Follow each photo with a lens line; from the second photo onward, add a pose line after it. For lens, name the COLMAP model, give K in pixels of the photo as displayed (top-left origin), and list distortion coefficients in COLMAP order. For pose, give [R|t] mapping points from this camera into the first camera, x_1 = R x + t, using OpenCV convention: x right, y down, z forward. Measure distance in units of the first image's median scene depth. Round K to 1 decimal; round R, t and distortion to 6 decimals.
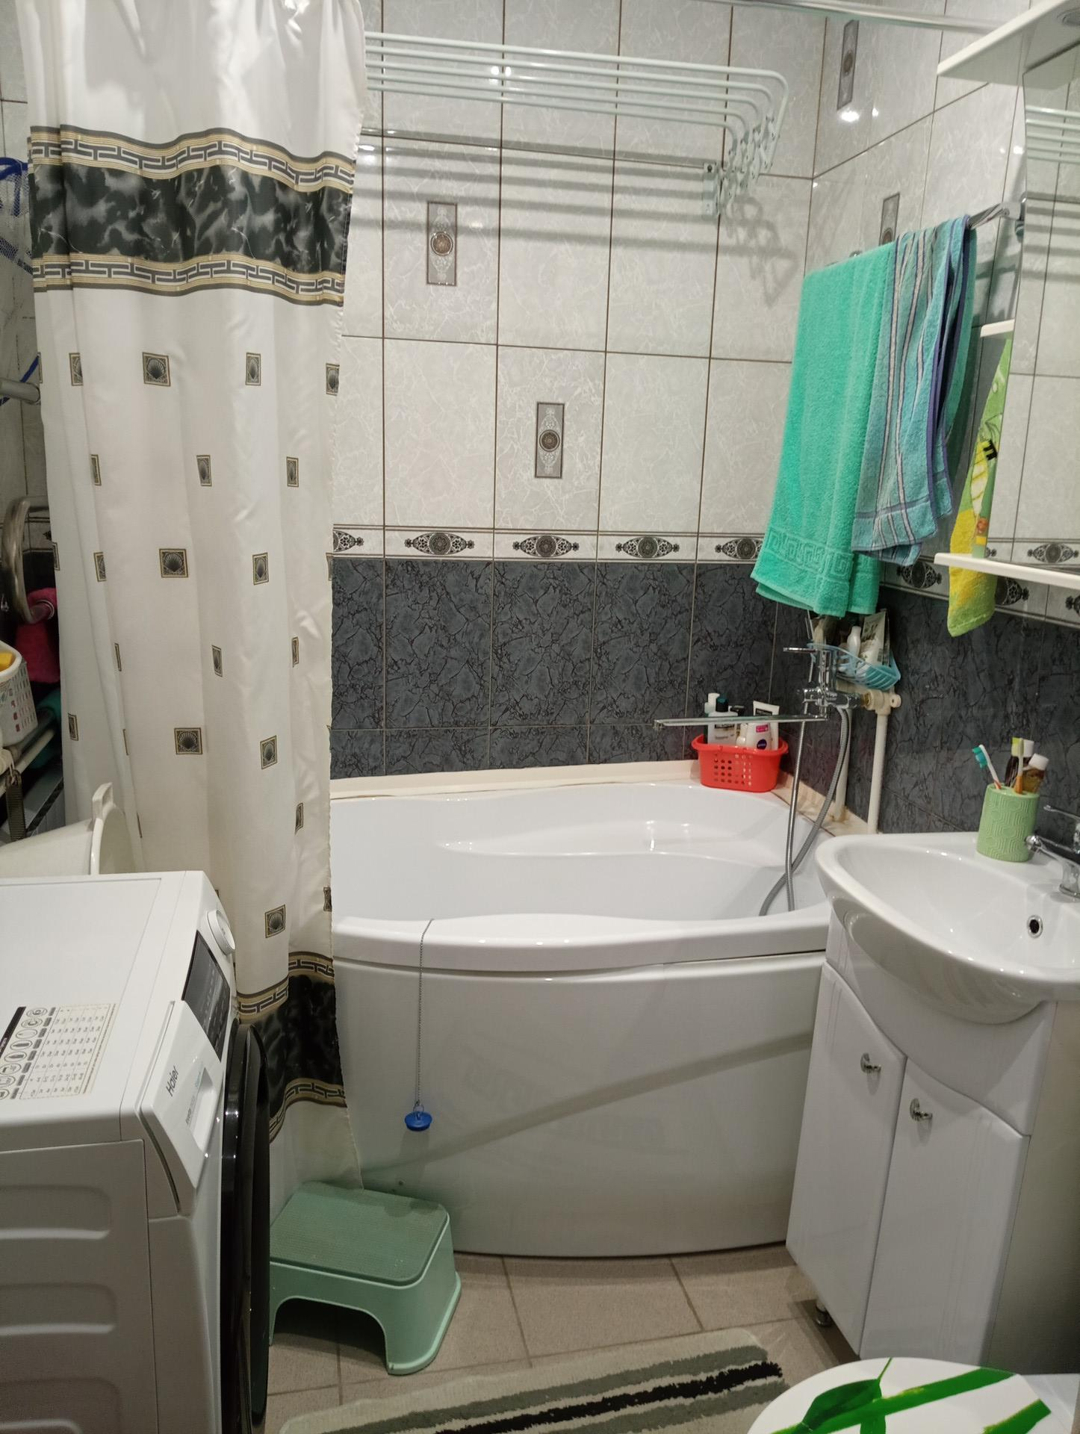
lens RADIAL K [[1075.4, 0, 539.6], [0, 1075.4, 713.1], [0, 0, 1]] dist [0.058727, -0.098676]
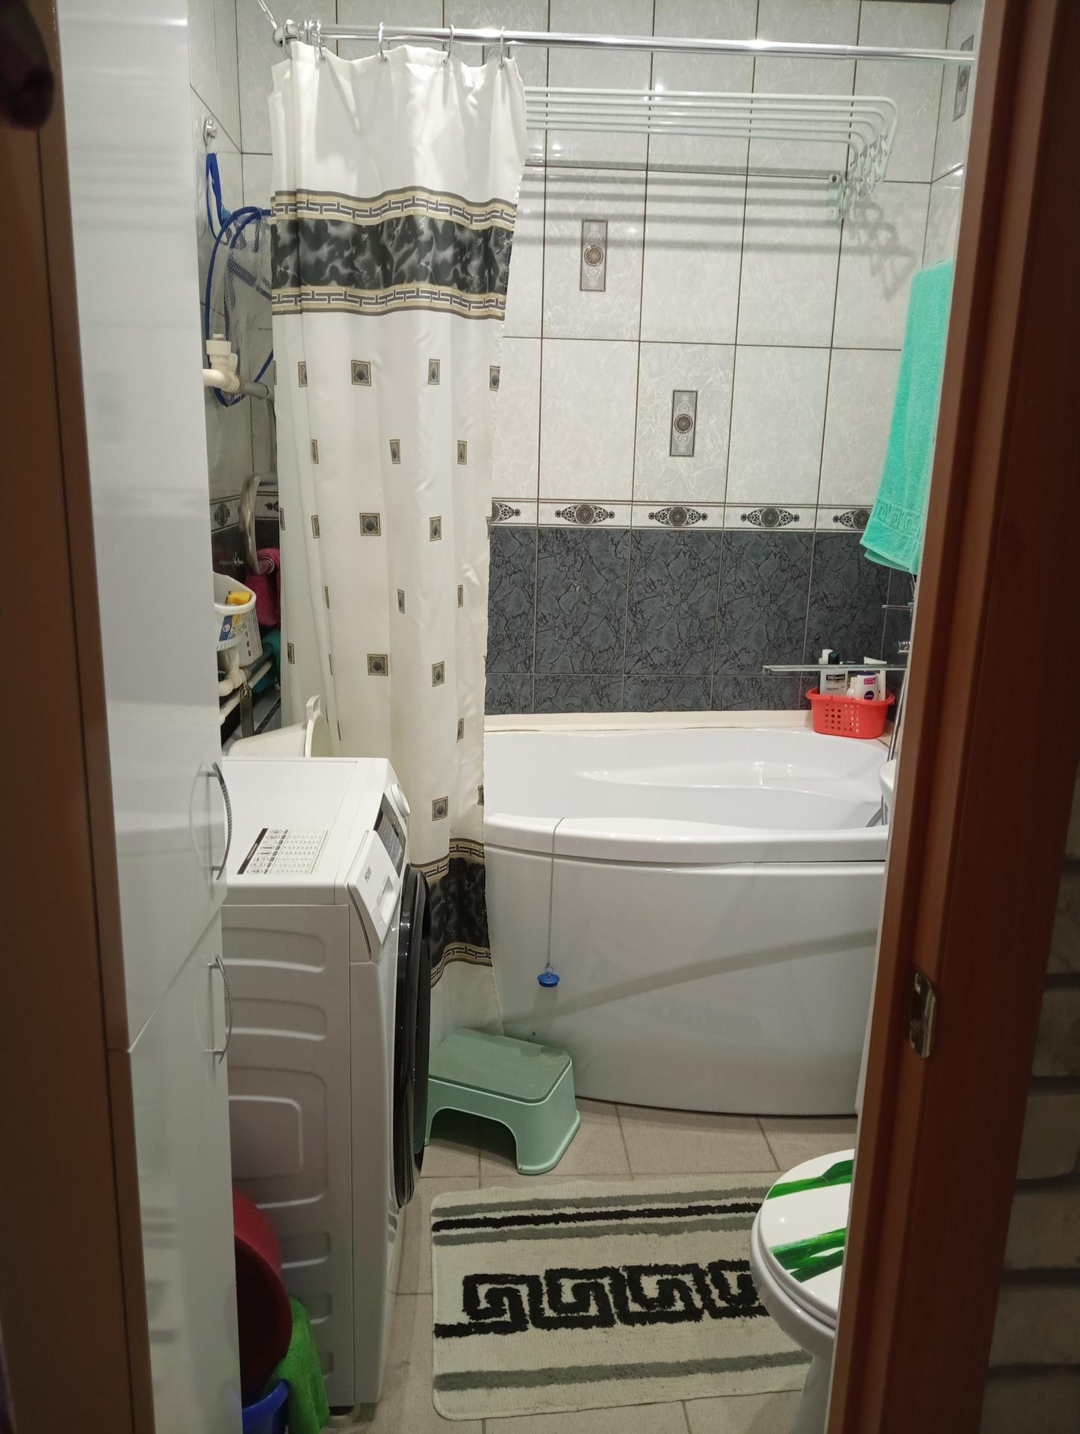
lens RADIAL K [[1089.1, 0, 537.7], [0, 1089.1, 718.5], [0, 0, 1]] dist [0.057499, -0.097418]
pose [[0.987601, 0.029960, -0.154102, 0.056188], [-0.027459, 0.999455, 0.018331, 0.053649], [0.154567, -0.013872, 0.987885, -0.218145]]
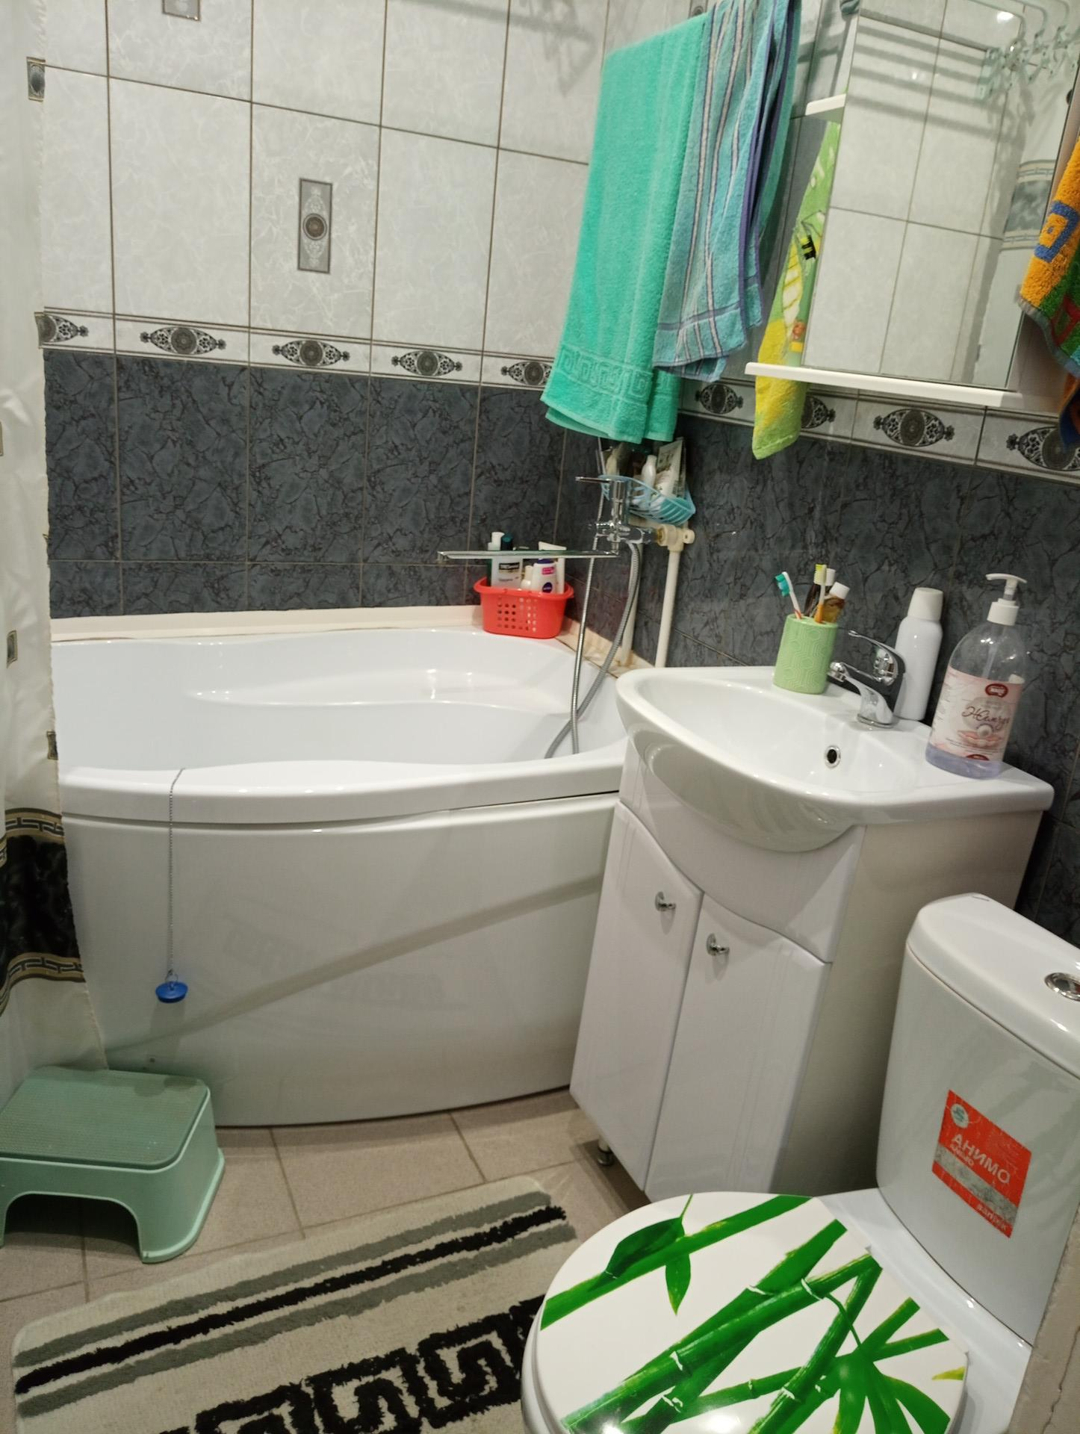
lens RADIAL K [[1080.1, 0, 540.0], [0, 1080.1, 717.0], [0, 0, 1]] dist [0.028839, -0.051417]
pose [[0.975872, -0.007407, 0.218218, -0.009064], [-0.017926, 0.993333, 0.113882, 0.044155], [-0.217607, -0.115046, 0.969233, 0.094531]]
